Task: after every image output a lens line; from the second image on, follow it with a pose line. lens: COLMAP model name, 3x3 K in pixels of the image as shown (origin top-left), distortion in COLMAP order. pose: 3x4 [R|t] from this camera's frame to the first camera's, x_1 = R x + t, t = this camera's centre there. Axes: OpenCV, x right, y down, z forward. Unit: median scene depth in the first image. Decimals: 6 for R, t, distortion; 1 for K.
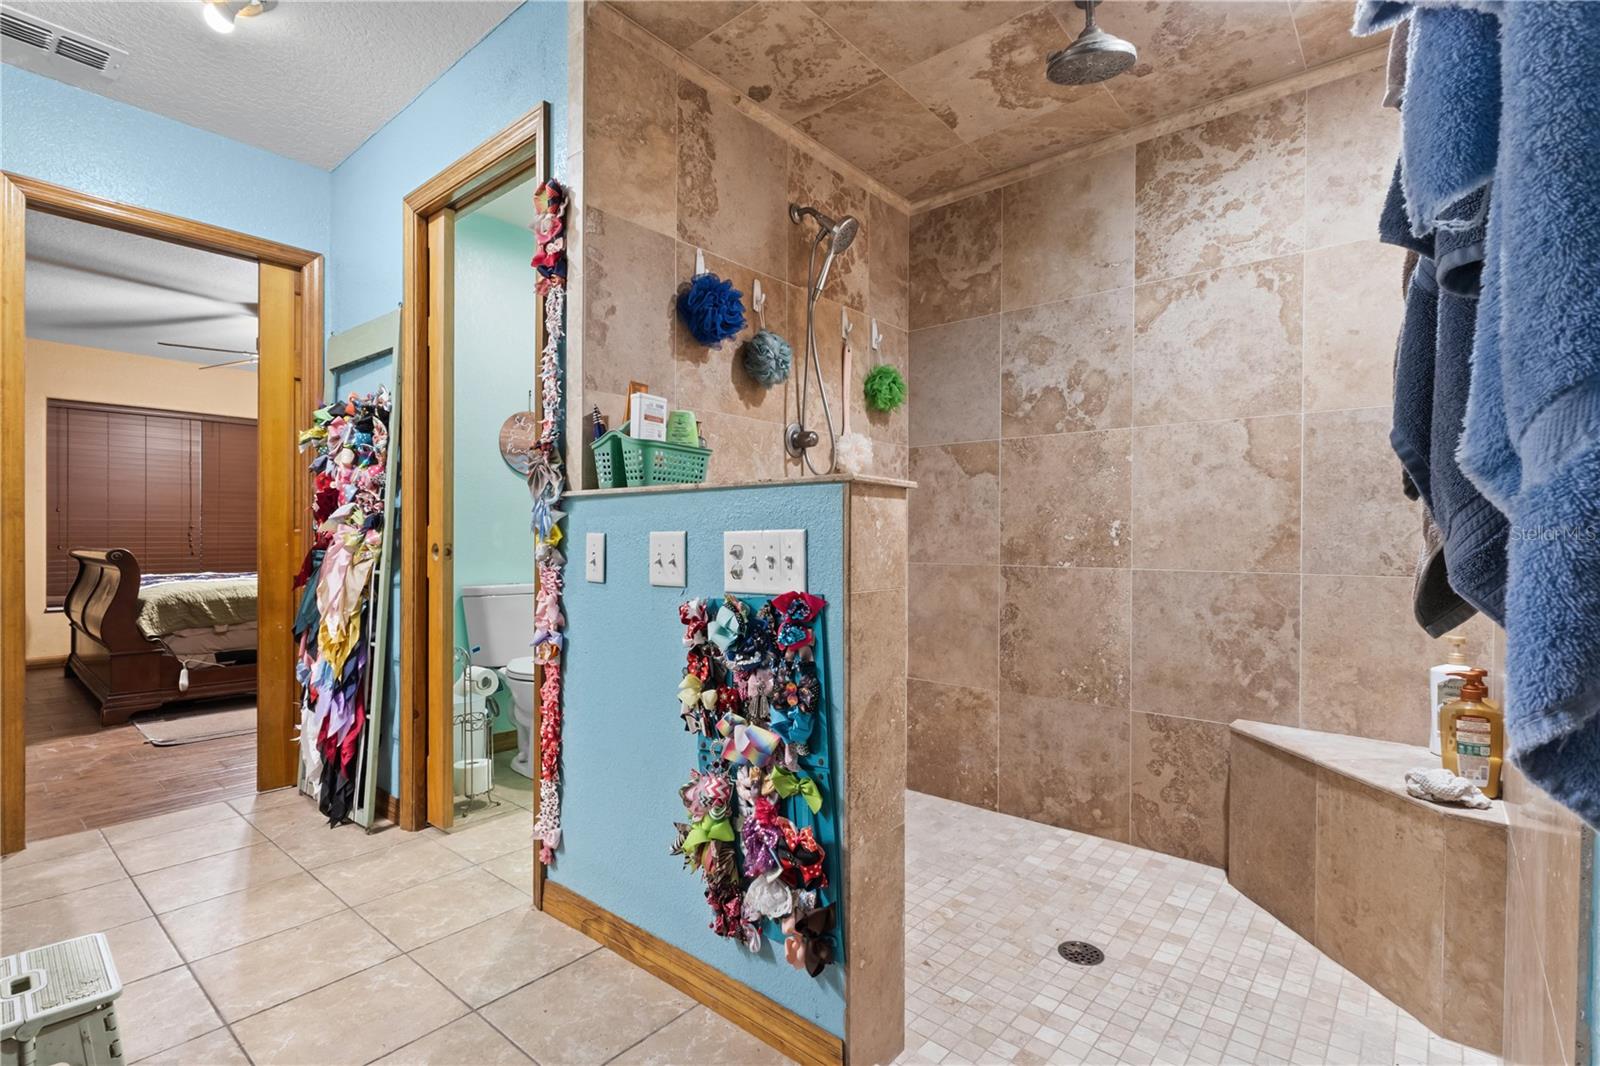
lens RADIAL K [[745.8, 0, 800.0], [0, 745.8, 533.0], [0, 0, 1]] dist [0.000352, 0.000101]
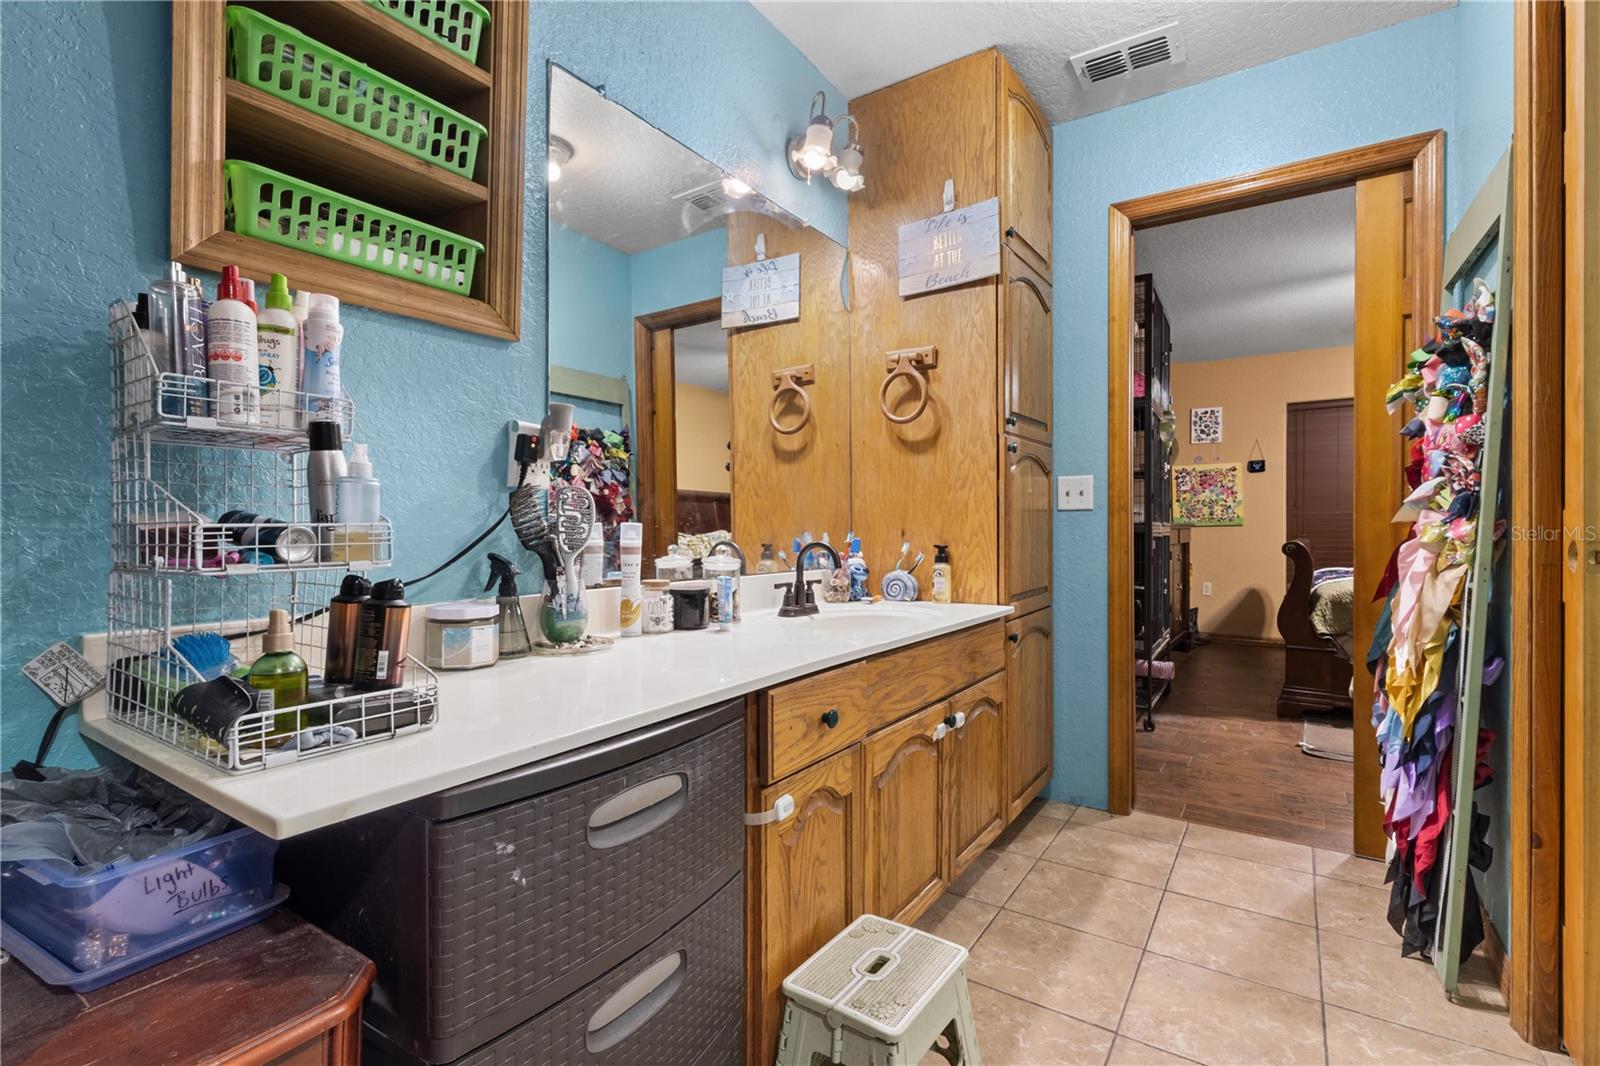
lens RADIAL K [[735.5, 0, 800.0], [0, 735.5, 533.0], [0, 0, 1]] dist [0.000504, 0.000121]
pose [[0.112835, 0.000819, -0.993613, -0.020263], [0.010304, 0.999945, 0.001995, 0.001708], [0.993560, -0.010463, 0.112820, 0.374710]]
